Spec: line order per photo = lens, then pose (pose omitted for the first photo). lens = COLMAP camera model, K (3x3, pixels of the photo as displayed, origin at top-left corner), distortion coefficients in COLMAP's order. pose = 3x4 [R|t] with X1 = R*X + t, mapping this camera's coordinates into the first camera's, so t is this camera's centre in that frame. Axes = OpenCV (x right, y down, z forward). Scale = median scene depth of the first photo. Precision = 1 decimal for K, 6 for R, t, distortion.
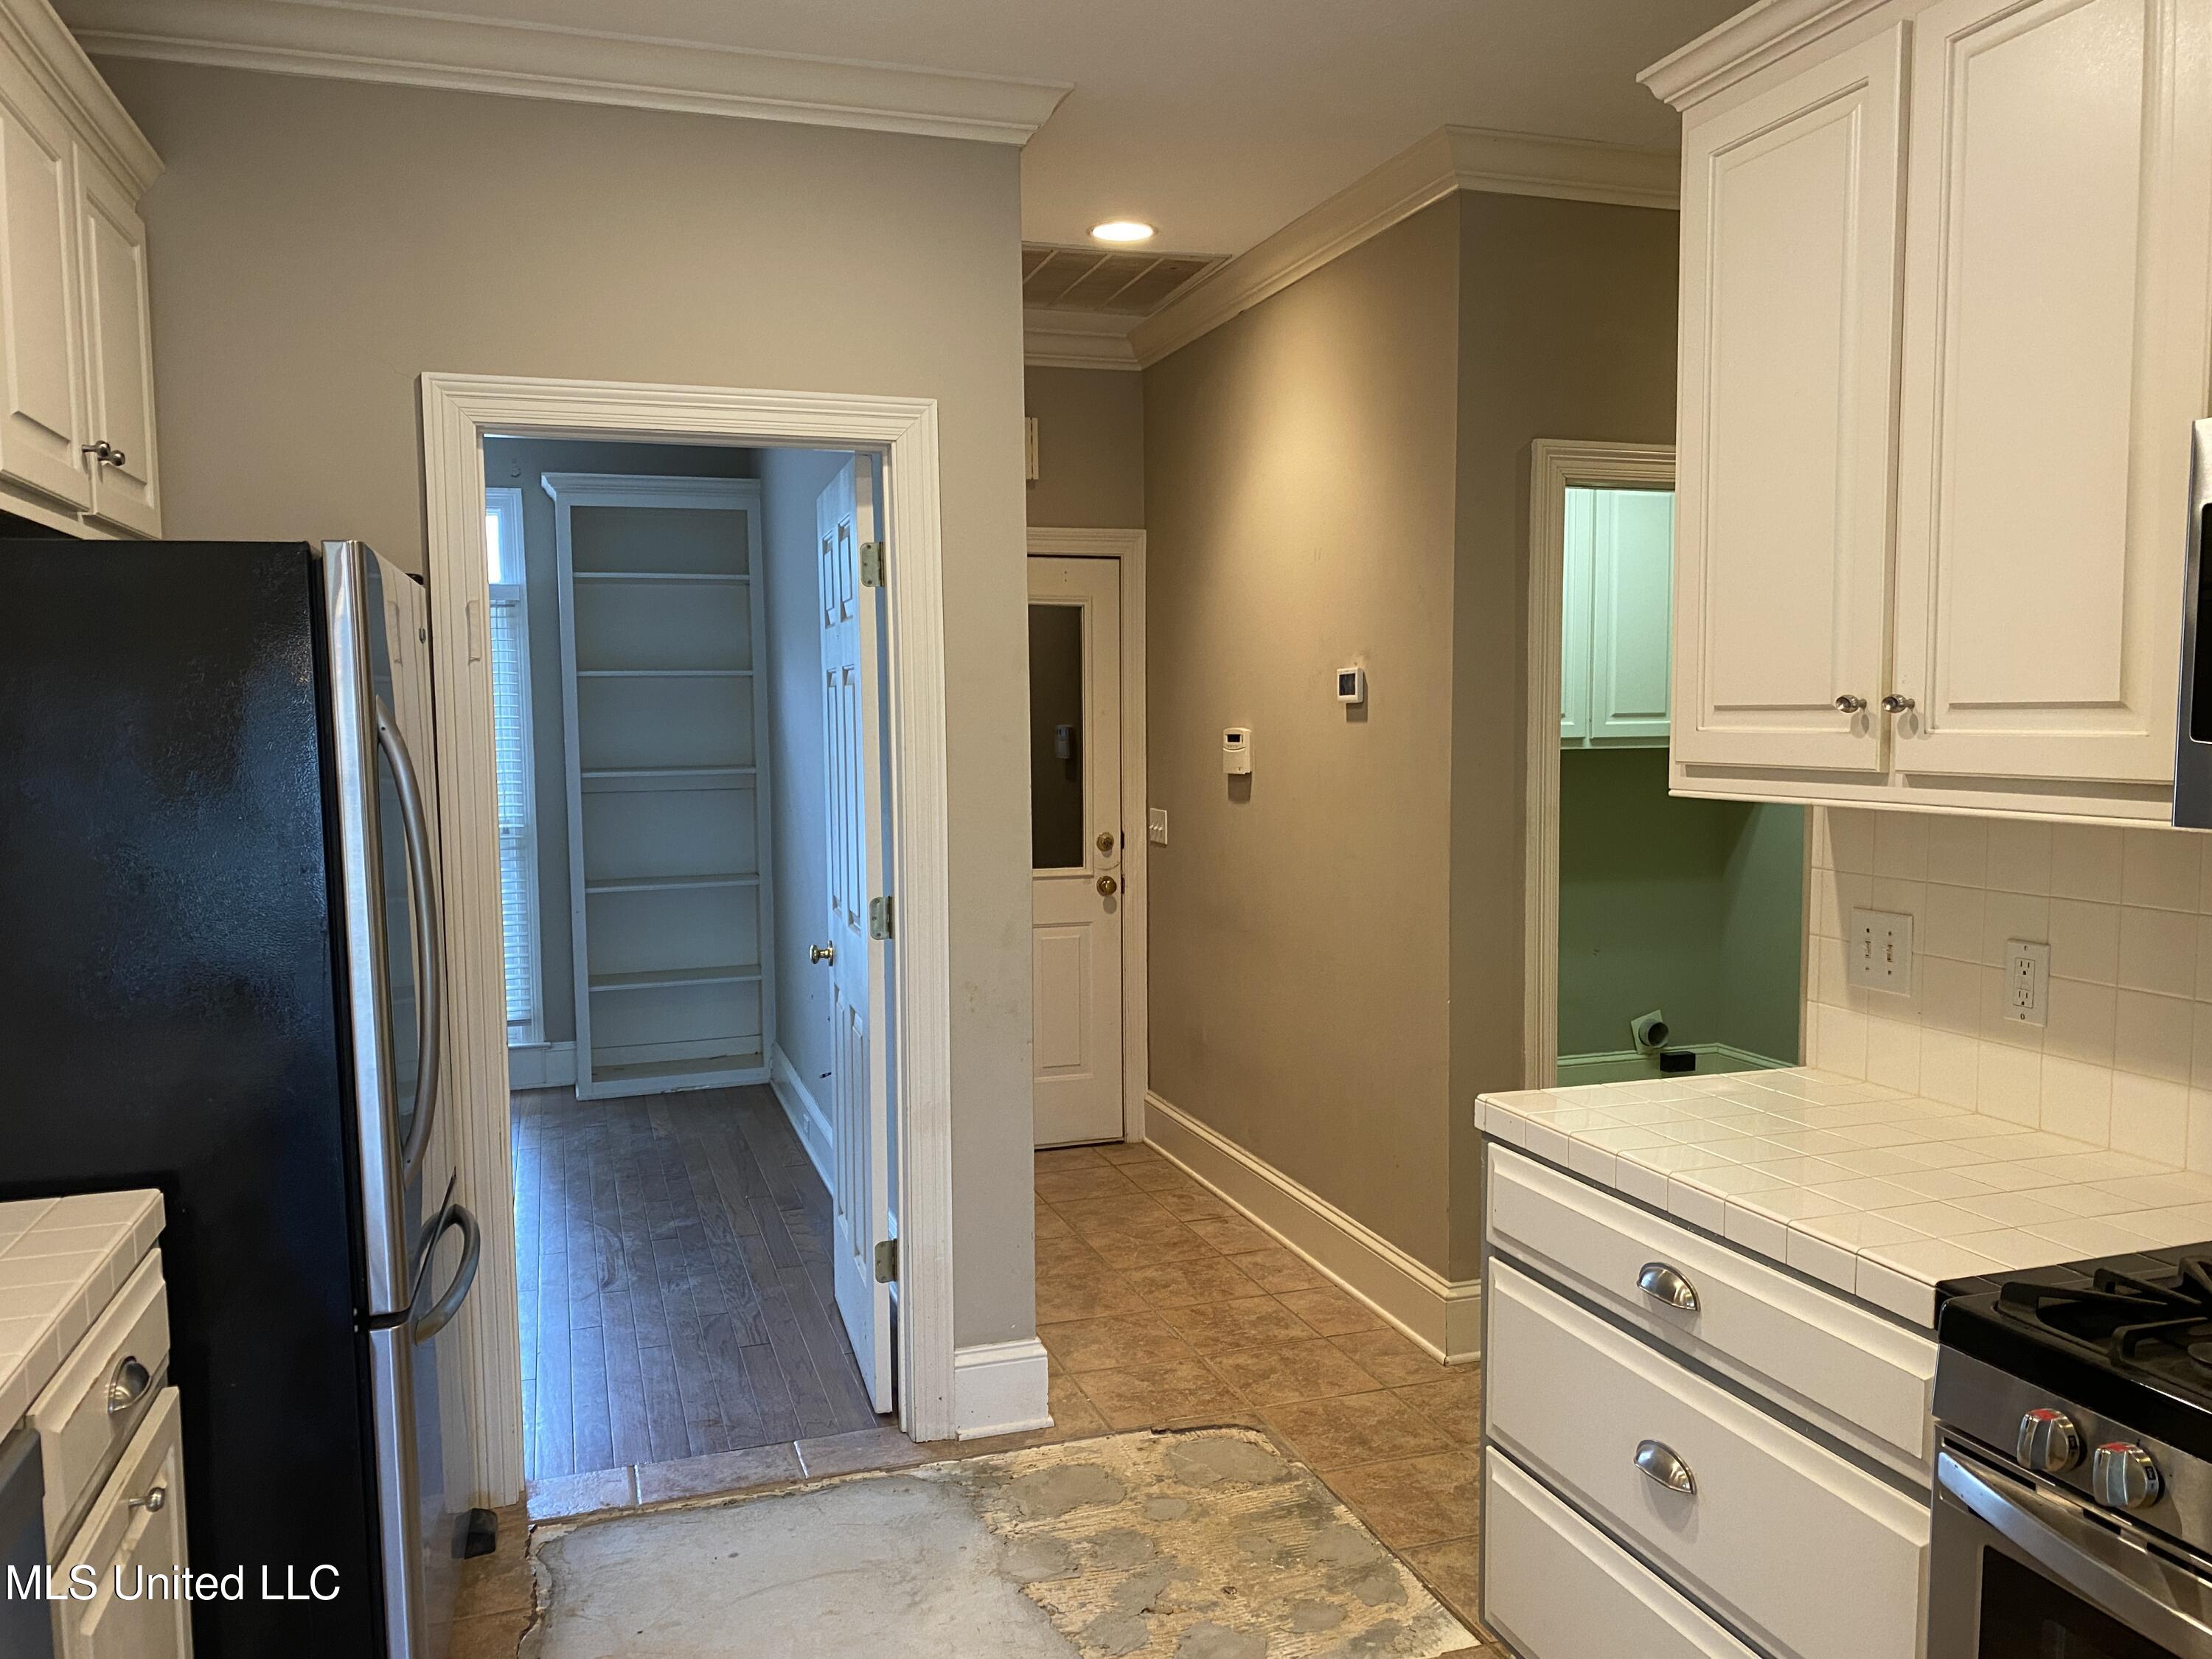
lens RADIAL K [[1673.2, 0, 1106.8], [0, 1673.2, 843.8], [0, 0, 1]] dist [-0.001079, 0.000072]
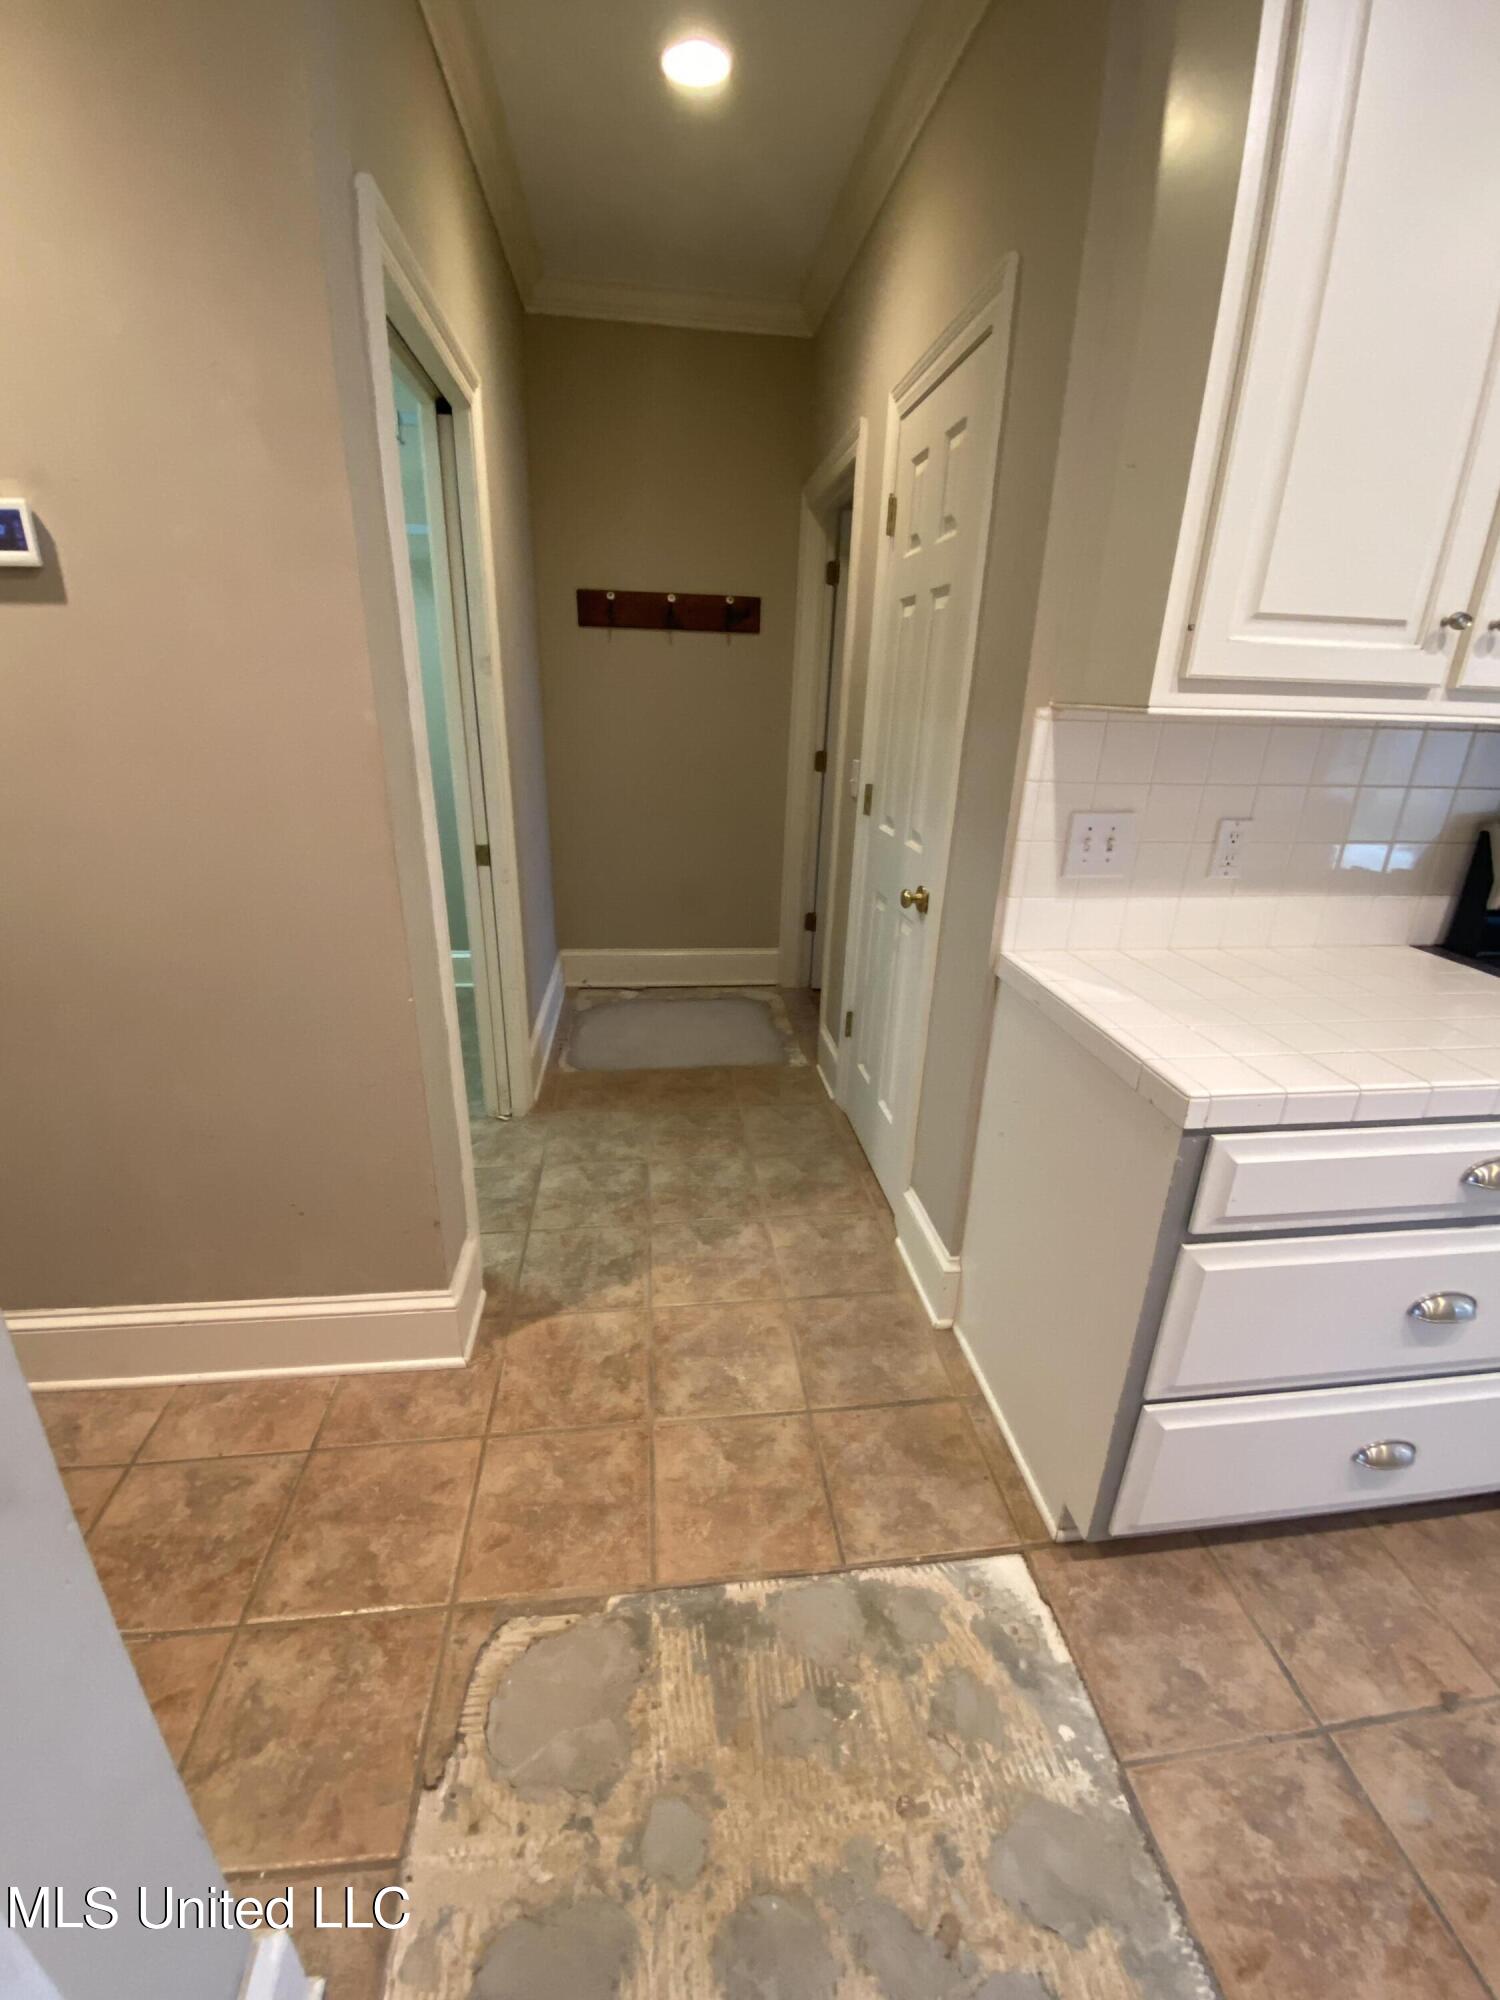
lens RADIAL K [[829.3, 0, 750.0], [0, 829.3, 1000.0], [0, 0, 1]] dist [0.023259, -0.023306]
pose [[0.191661, -0.335336, 0.922397, -0.151157], [0.045500, 0.941845, 0.332953, -0.034541], [-0.980406, -0.021845, 0.195773, 0.889203]]
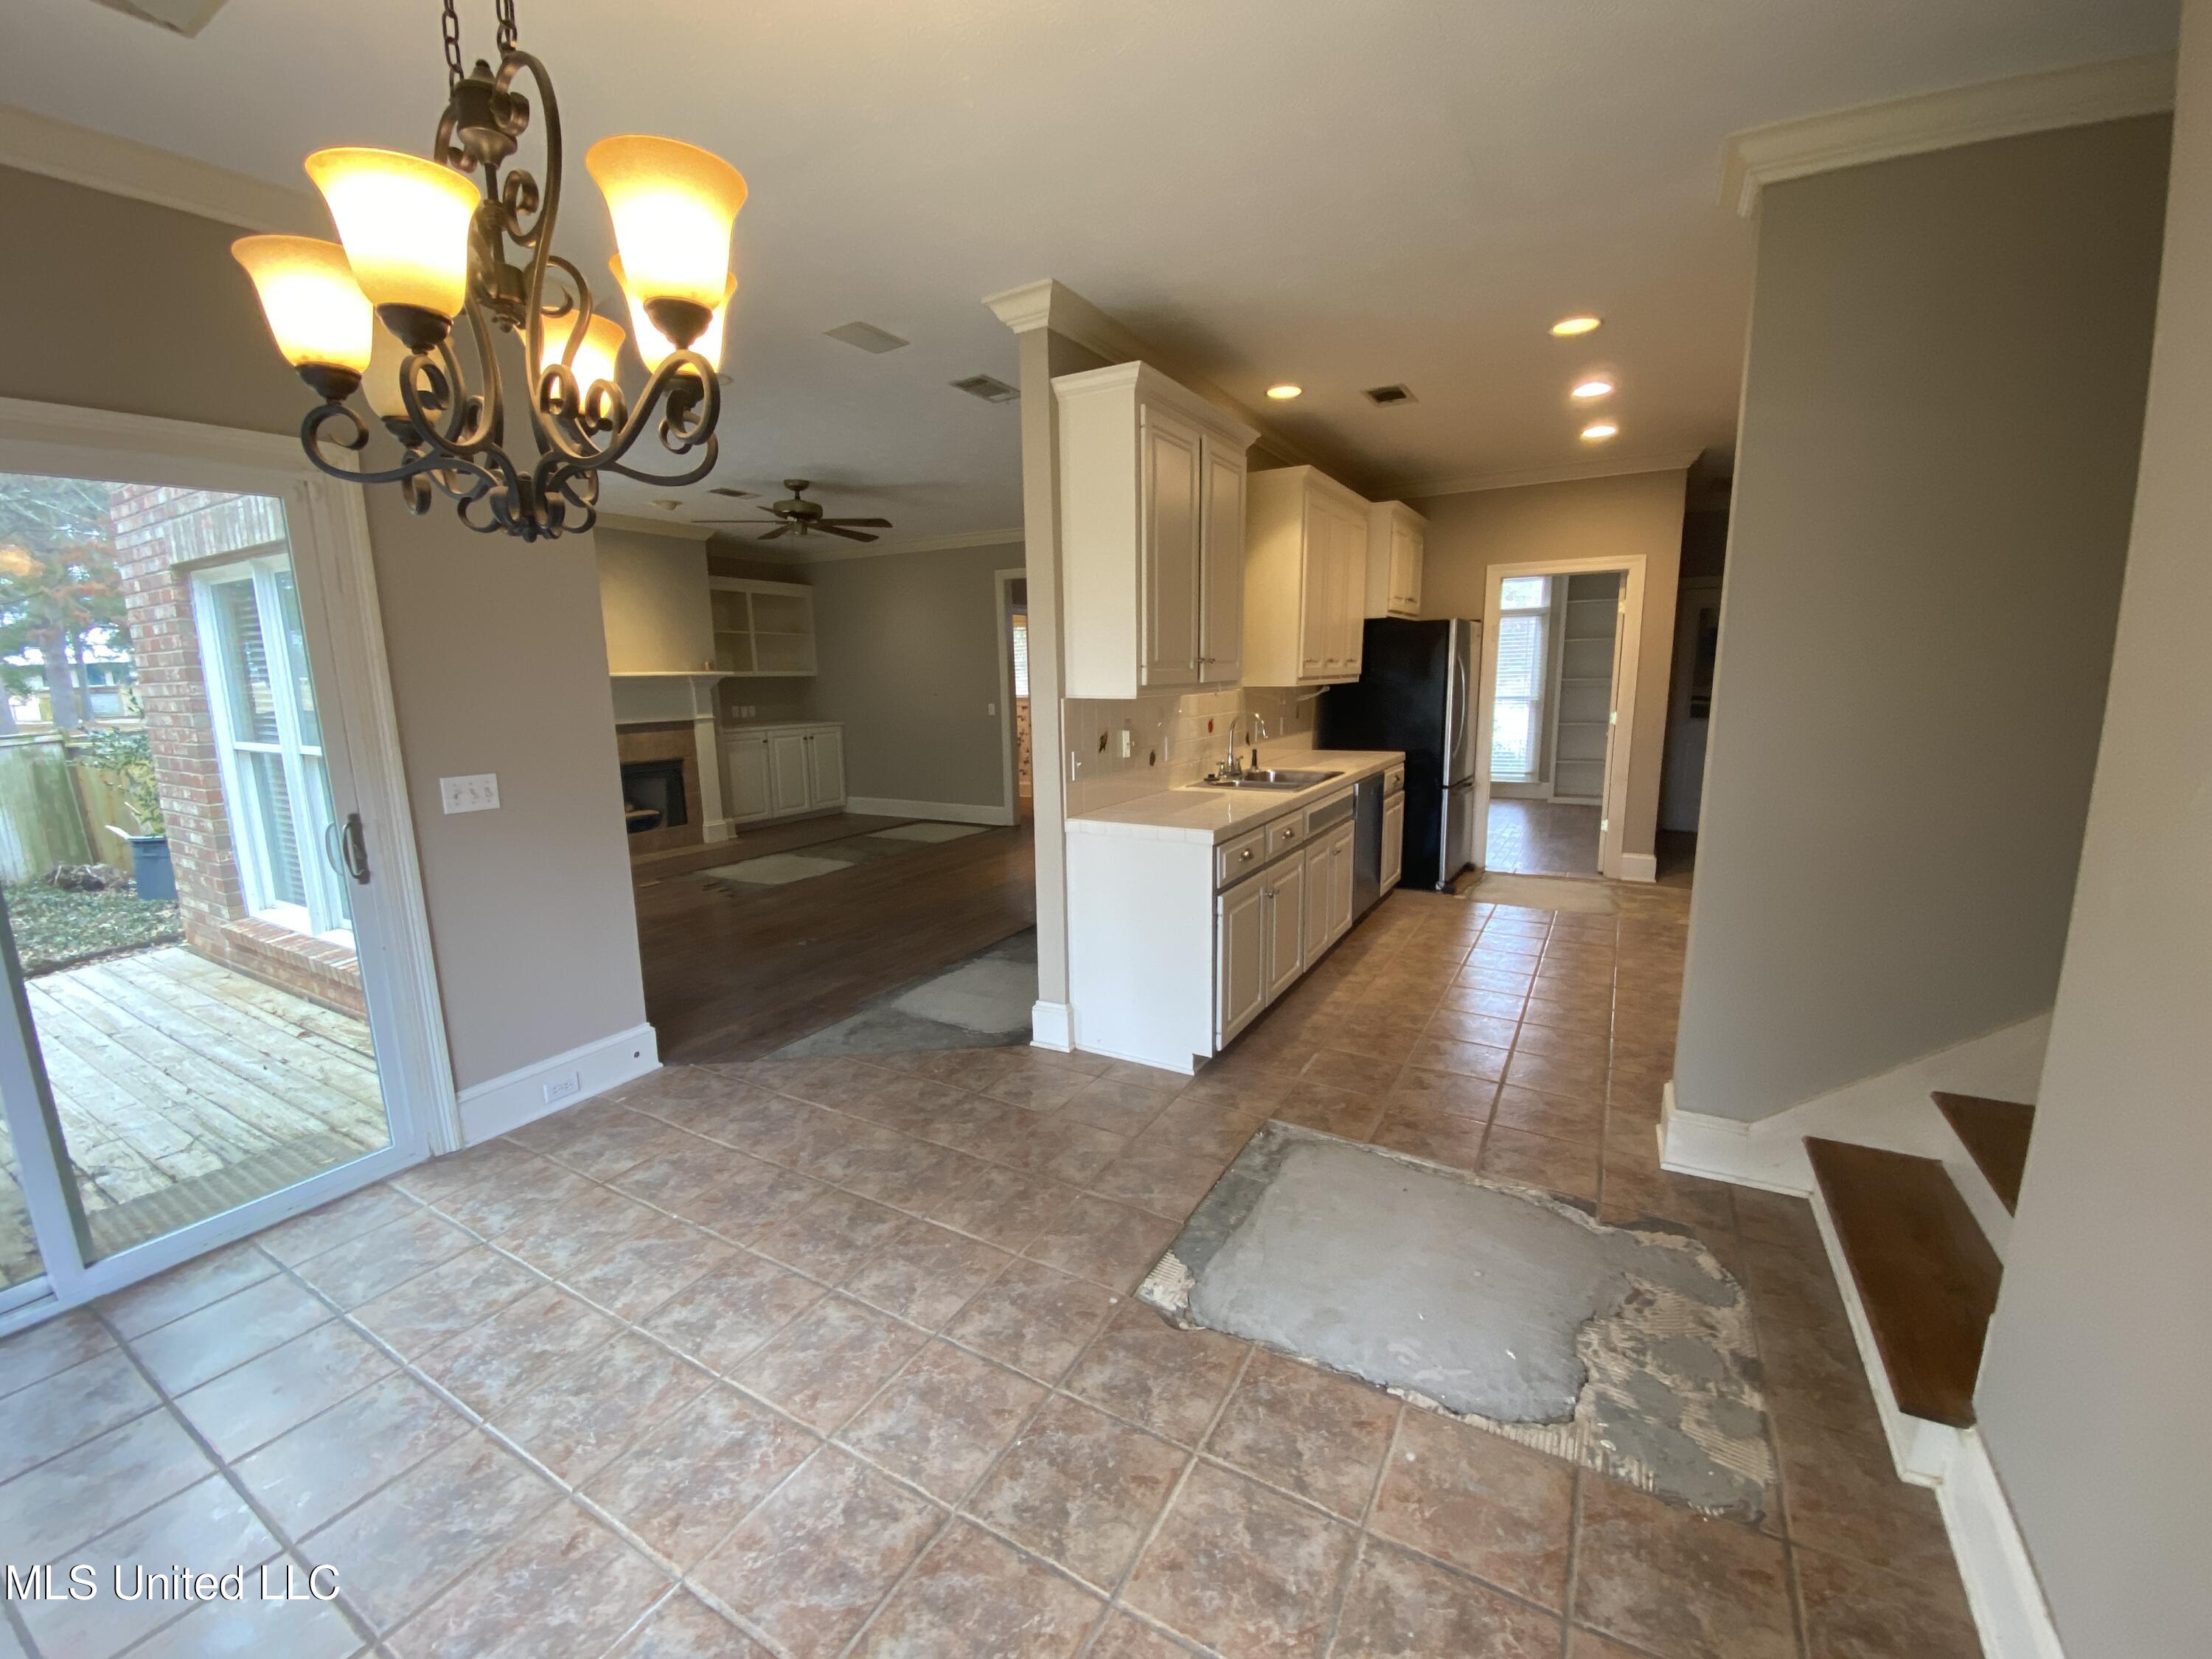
lens RADIAL K [[907.9, 0, 1105.6], [0, 907.9, 825.7], [0, 0, 1]] dist [0.026287, -0.023015]
pose [[0.670372, 0.127886, -0.730922, 0.559690], [-0.047385, 0.990404, 0.129827, 0.072261], [0.740510, -0.052398, 0.669999, -0.990422]]
